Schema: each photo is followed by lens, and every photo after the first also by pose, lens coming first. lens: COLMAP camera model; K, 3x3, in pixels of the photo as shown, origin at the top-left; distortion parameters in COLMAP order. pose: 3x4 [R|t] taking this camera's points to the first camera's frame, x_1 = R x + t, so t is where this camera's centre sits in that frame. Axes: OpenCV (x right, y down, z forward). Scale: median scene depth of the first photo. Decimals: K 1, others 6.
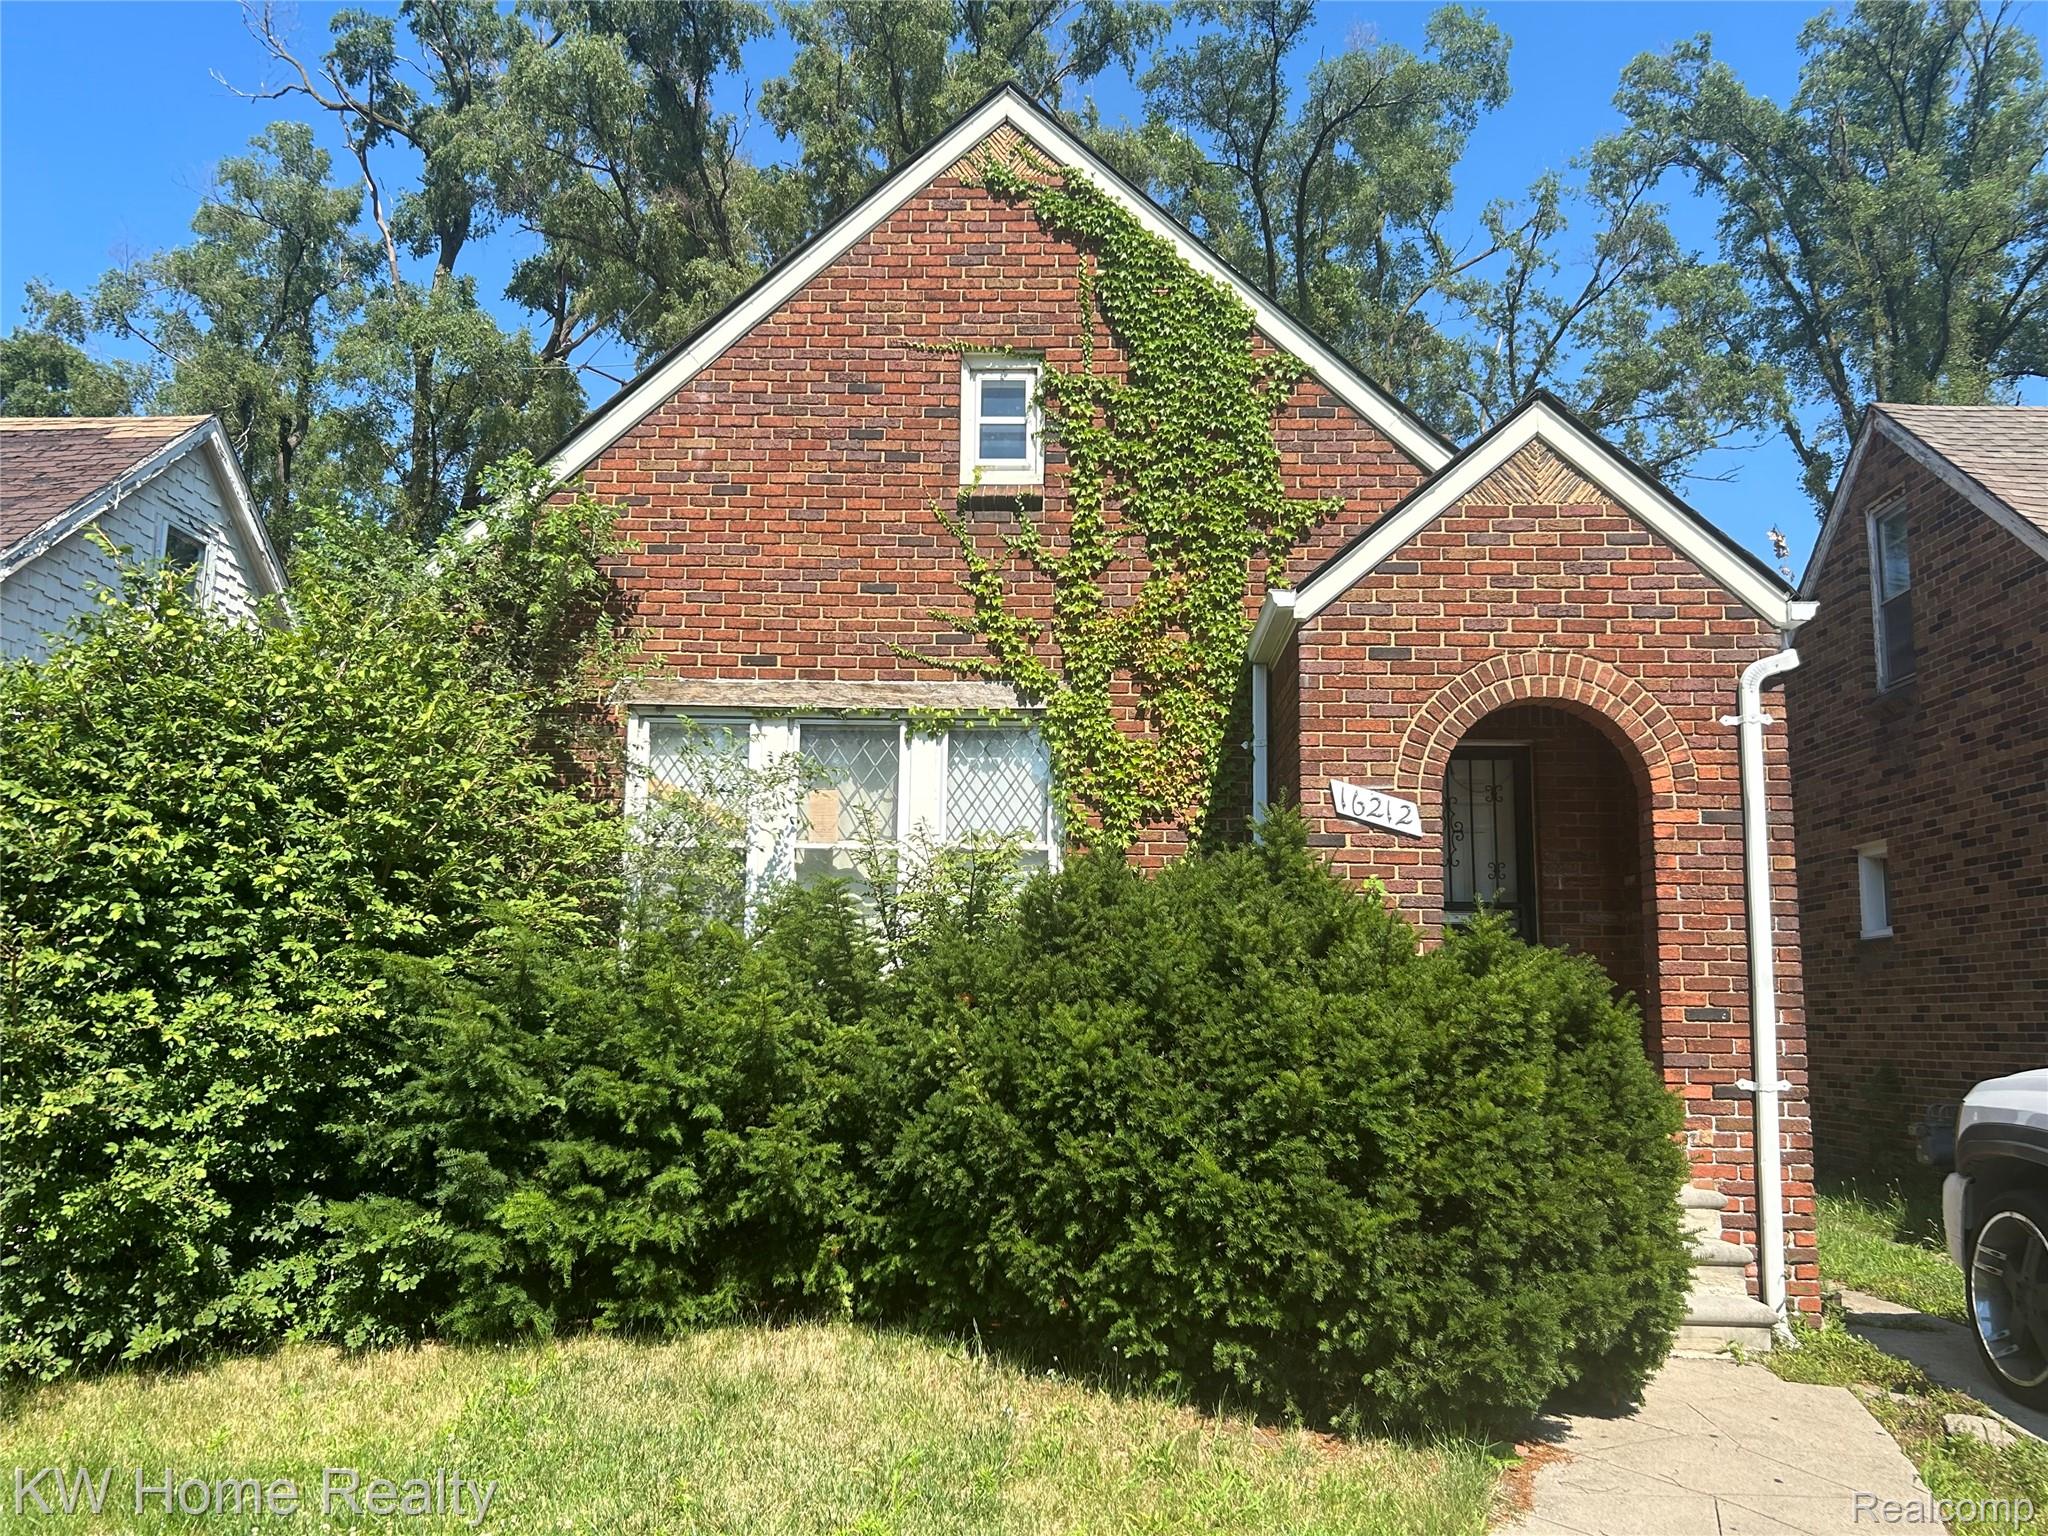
lens RADIAL K [[1688.4, 0, 1024.0], [0, 1688.4, 768.0], [0, 0, 1]] dist [0.082885, 0.000193]
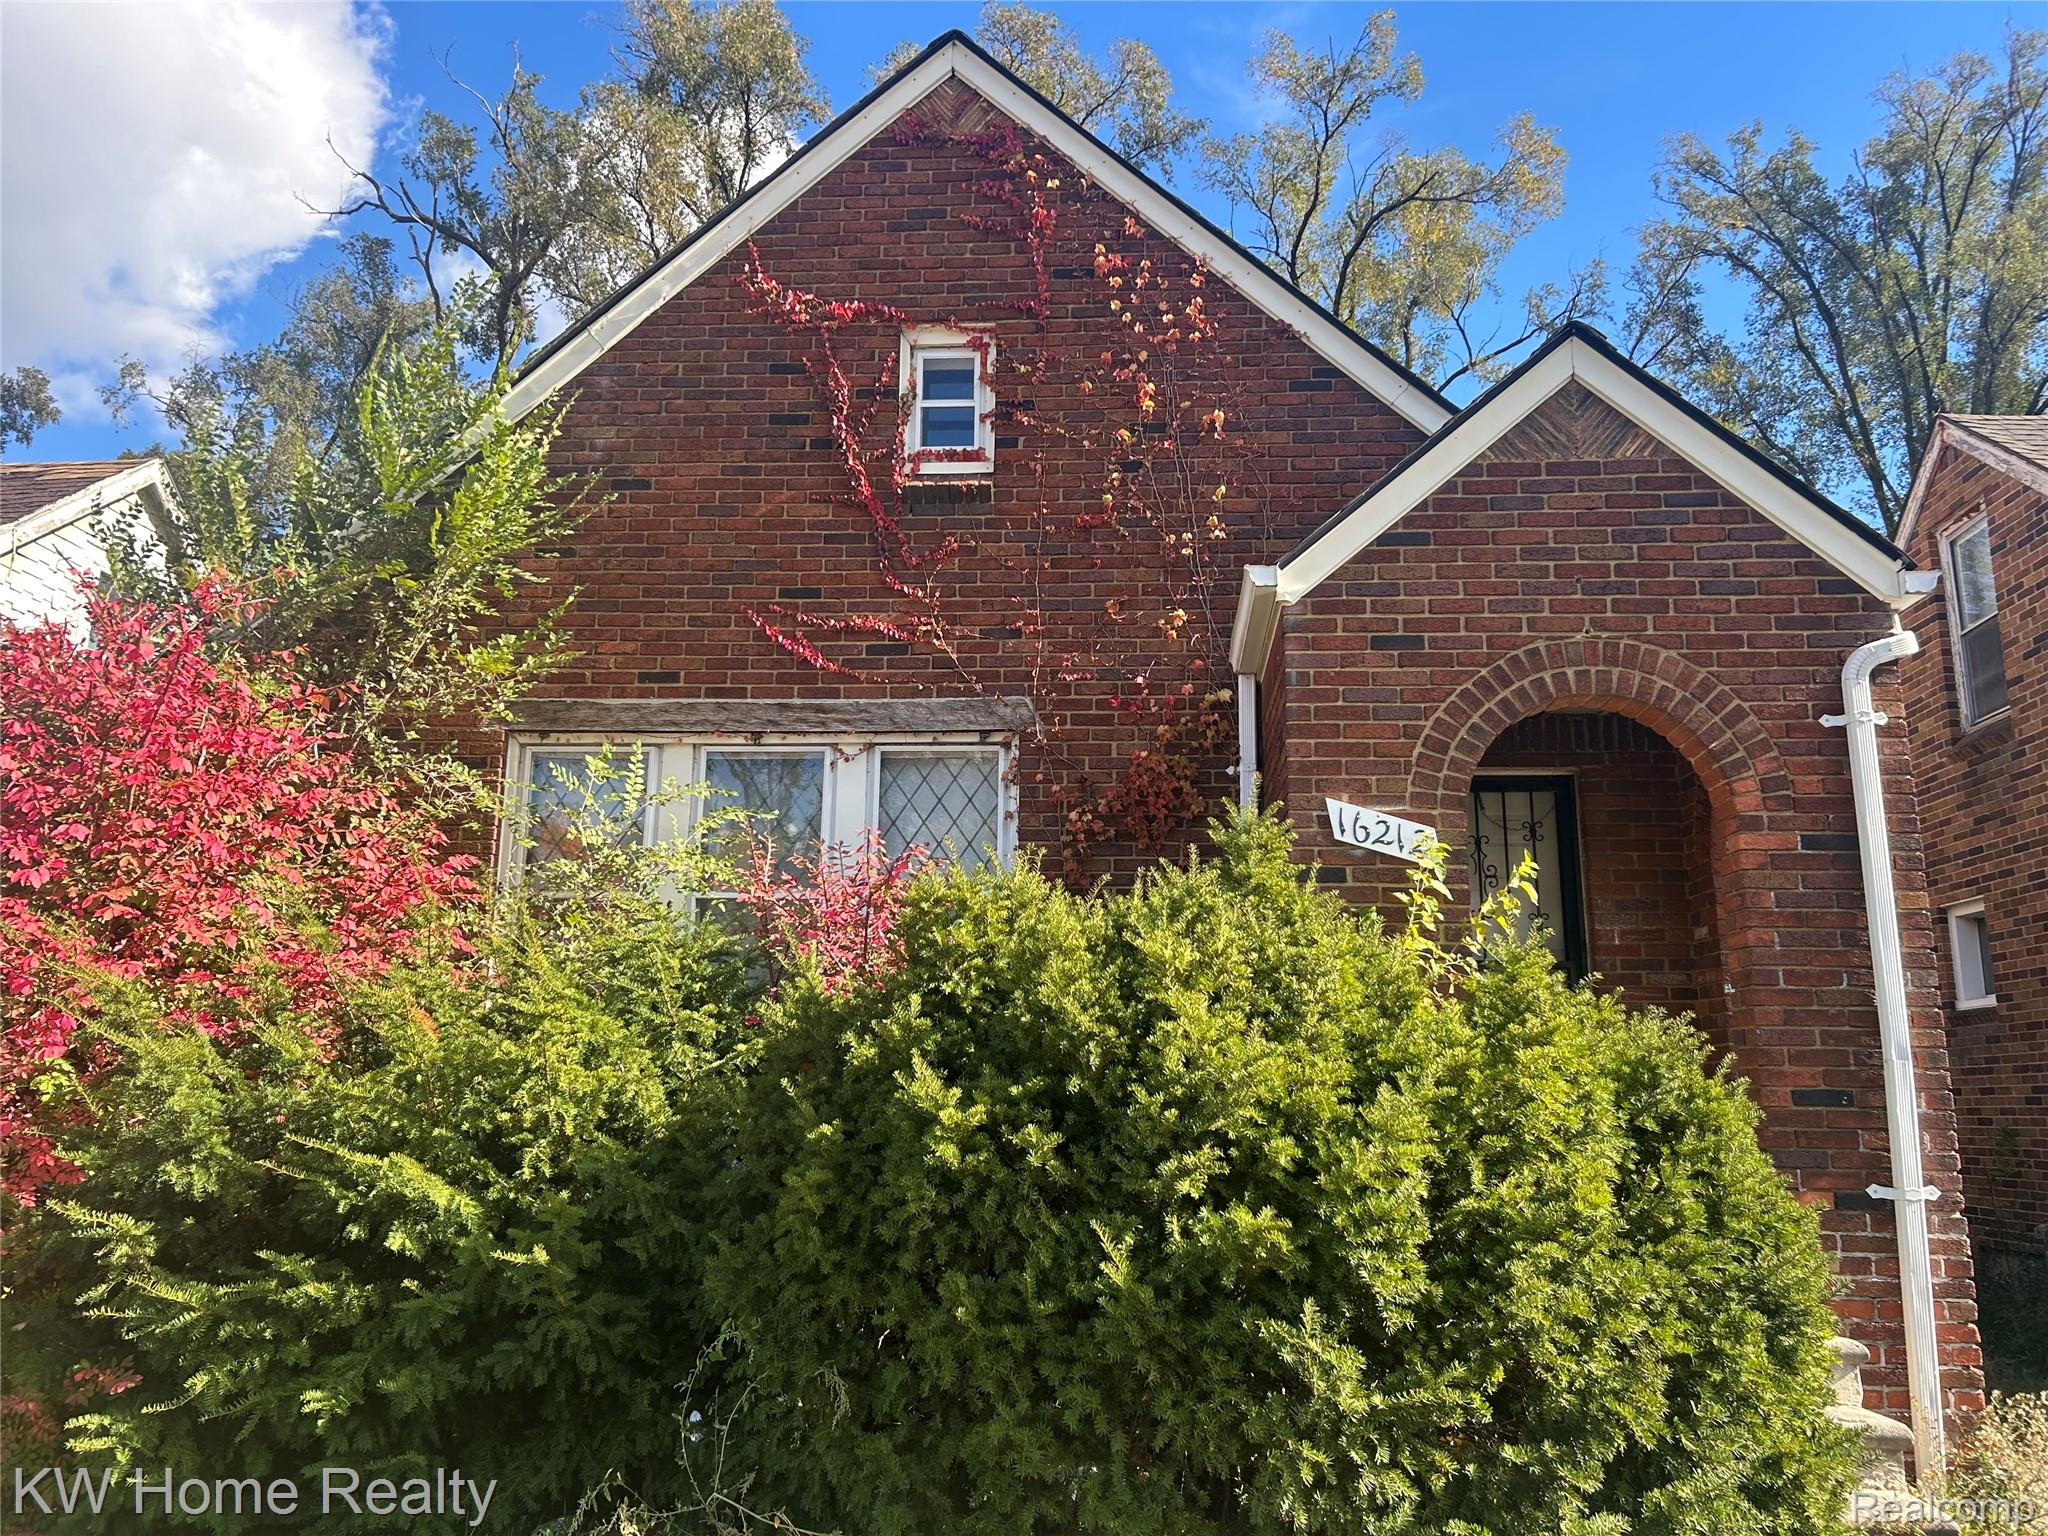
lens RADIAL K [[1537.3, 0, 1024.0], [0, 1537.3, 768.0], [0, 0, 1]] dist [0.045763, 0.001210]
pose [[0.998911, -0.008683, -0.045845, 0.071422], [0.005688, 0.997865, -0.065067, 0.038787], [0.046313, 0.064735, 0.996827, 0.264146]]
